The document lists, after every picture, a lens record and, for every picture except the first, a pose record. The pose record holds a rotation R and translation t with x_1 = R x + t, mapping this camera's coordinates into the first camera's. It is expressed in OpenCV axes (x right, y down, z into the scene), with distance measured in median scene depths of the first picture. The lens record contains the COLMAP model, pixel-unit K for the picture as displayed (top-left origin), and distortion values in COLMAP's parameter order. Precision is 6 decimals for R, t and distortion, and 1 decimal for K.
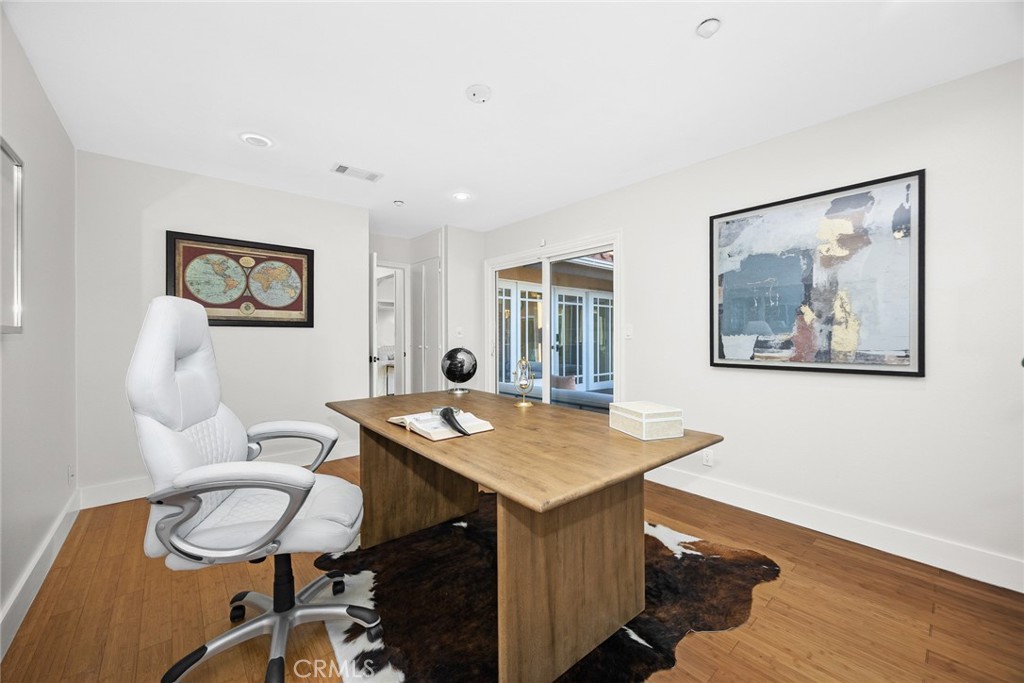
lens RADIAL K [[392.6, 0, 513.1], [0, 392.6, 337.2], [0, 0, 1]] dist [-0.001030, -0.000147]
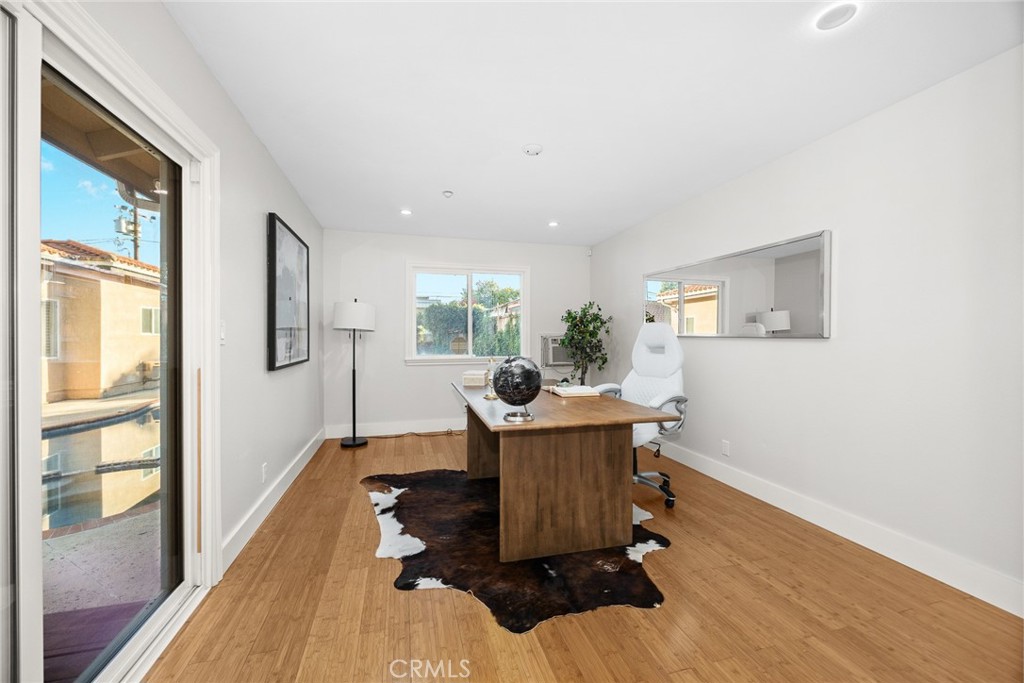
lens RADIAL K [[392.6, 0, 513.1], [0, 392.6, 337.2], [0, 0, 1]] dist [-0.001030, -0.000147]
pose [[-0.902373, 0.001378, 0.430955, -0.570501], [0.002961, 0.999991, 0.003002, -0.012065], [-0.430947, 0.003985, -0.902369, 2.140919]]
